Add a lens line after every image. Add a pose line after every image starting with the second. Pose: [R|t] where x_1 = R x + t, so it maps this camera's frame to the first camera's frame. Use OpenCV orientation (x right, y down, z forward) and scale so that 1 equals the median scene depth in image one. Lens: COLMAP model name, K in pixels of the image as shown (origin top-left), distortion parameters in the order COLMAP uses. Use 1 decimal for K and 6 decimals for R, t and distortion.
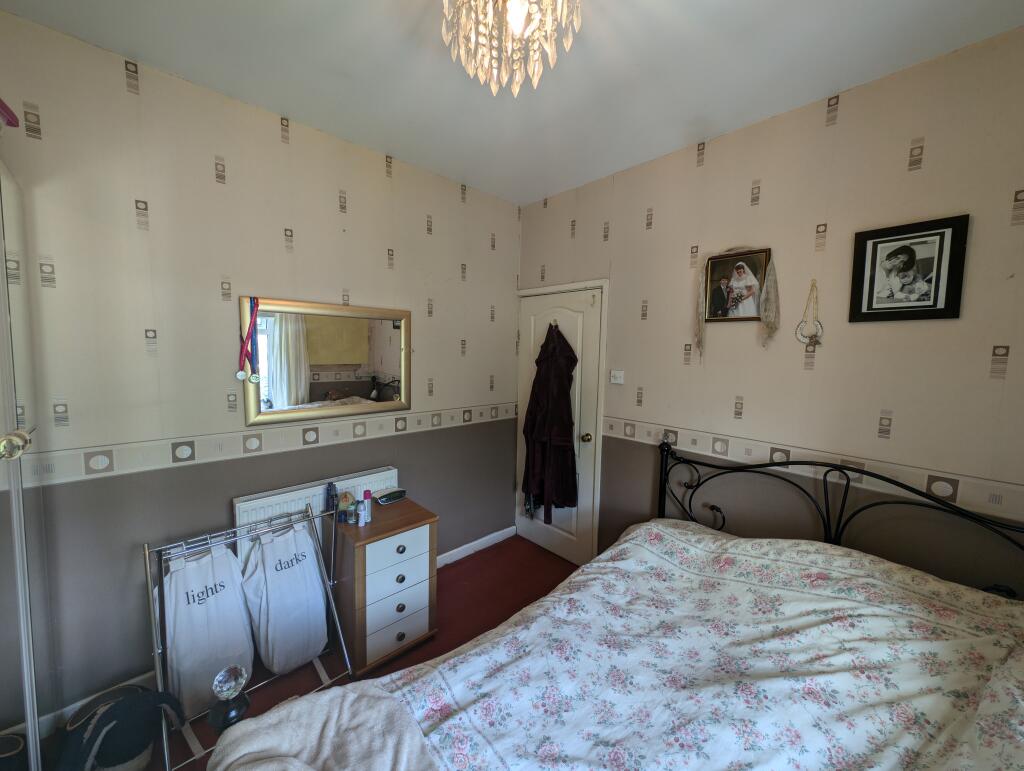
lens RADIAL K [[386.5, 0, 513.7], [0, 386.5, 381.3], [0, 0, 1]] dist [0.016250, -0.003723]
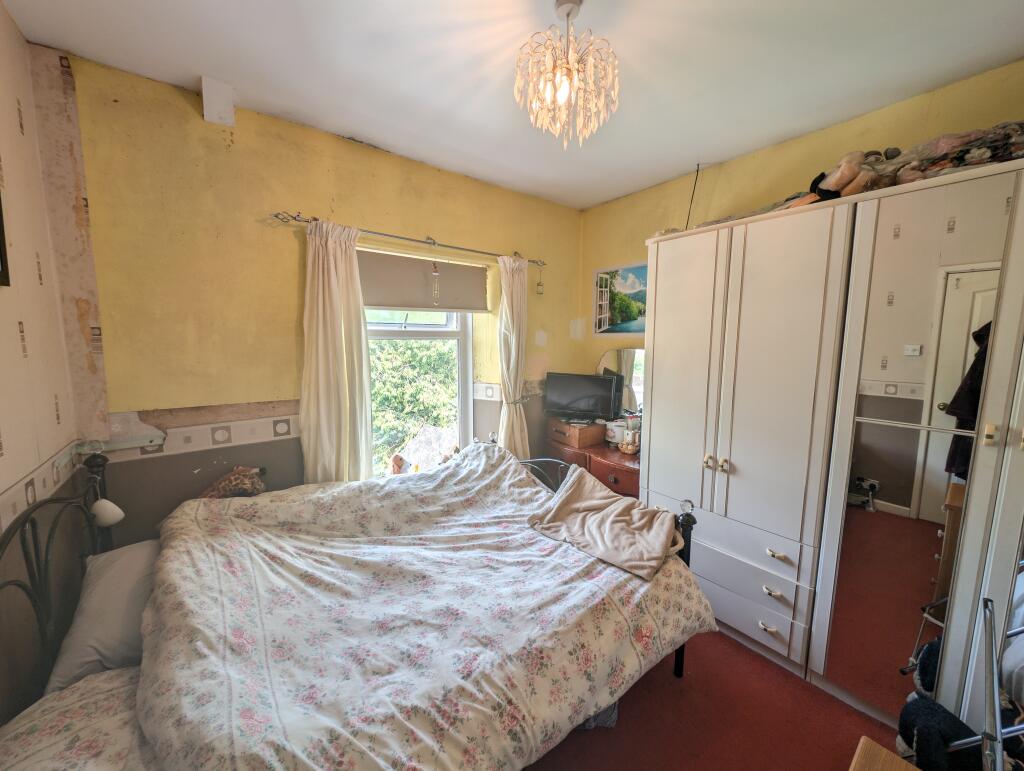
lens RADIAL K [[392.6, 0, 511.2], [0, 392.6, 386.8], [0, 0, 1]] dist [-0.000768, -0.000439]
pose [[-0.995328, -0.035109, 0.089939, 0.012087], [-0.016523, 0.979738, 0.199601, -0.103479], [-0.095124, 0.197183, -0.975741, 1.318190]]
